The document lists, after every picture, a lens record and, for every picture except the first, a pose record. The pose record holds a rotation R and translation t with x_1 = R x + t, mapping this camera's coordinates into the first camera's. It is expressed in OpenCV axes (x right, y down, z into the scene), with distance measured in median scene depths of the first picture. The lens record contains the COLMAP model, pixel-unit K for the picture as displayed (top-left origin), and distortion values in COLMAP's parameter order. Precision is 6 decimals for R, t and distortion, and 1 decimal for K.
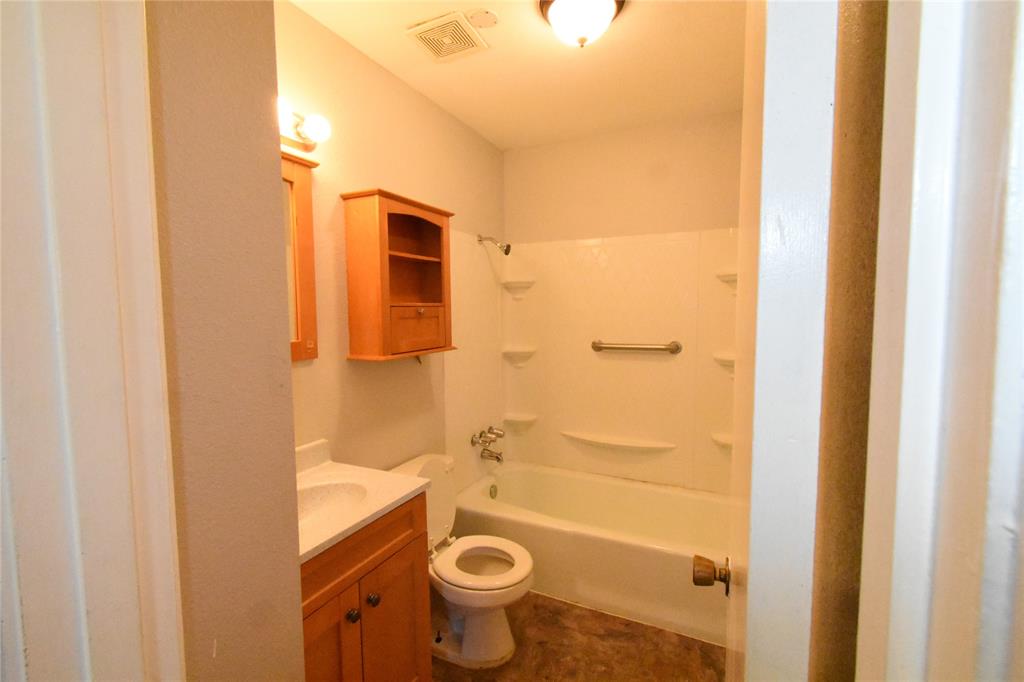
lens RADIAL K [[451.9, 0, 513.4], [0, 451.9, 337.7], [0, 0, 1]] dist [0.003278, -0.000946]
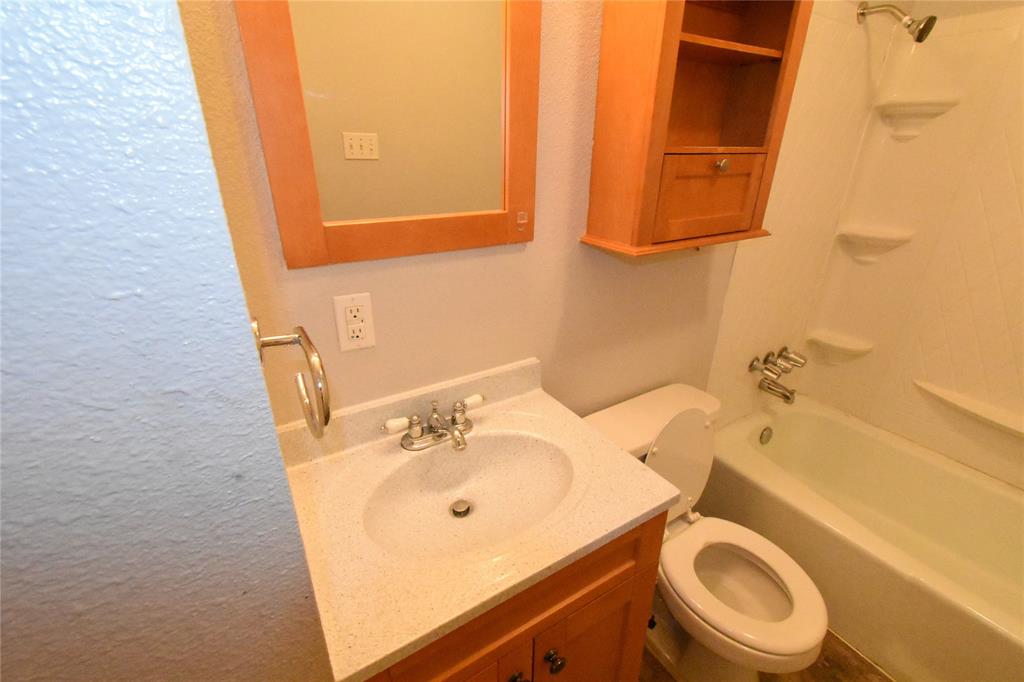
lens RADIAL K [[451.9, 0, 506.5], [0, 451.9, 344.4], [0, 0, 1]] dist [0.003278, -0.000946]
pose [[0.839053, 0.234423, -0.490955, -0.096585], [-0.052310, 0.932987, 0.356088, -0.033598], [0.541530, -0.273094, 0.795088, 0.349331]]
